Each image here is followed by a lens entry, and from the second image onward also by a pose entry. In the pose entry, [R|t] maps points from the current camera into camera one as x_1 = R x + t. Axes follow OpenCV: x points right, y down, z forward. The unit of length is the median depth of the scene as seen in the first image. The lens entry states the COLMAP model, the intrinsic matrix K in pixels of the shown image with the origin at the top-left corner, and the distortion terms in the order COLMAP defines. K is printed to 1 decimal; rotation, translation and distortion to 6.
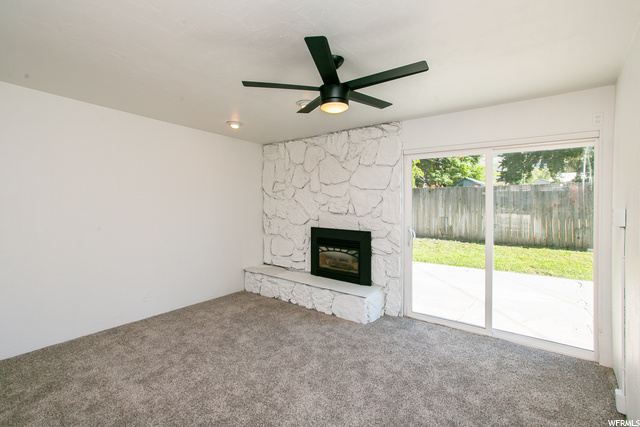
lens RADIAL K [[310.3, 0, 317.3], [0, 310.3, 213.8], [0, 0, 1]] dist [-0.011221, 0.001453]
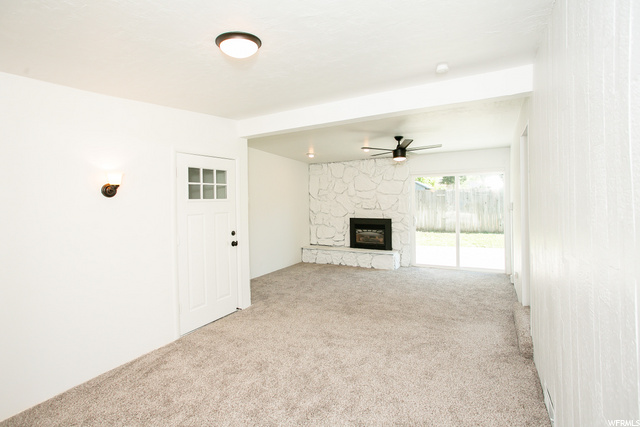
lens RADIAL K [[310.3, 0, 322.0], [0, 310.3, 209.4], [0, 0, 1]] dist [-0.011221, 0.001453]
pose [[0.984818, -0.014556, 0.172977, -0.433447], [0.018179, 0.999647, -0.019377, 0.027863], [-0.172634, 0.022228, 0.984735, -0.539543]]
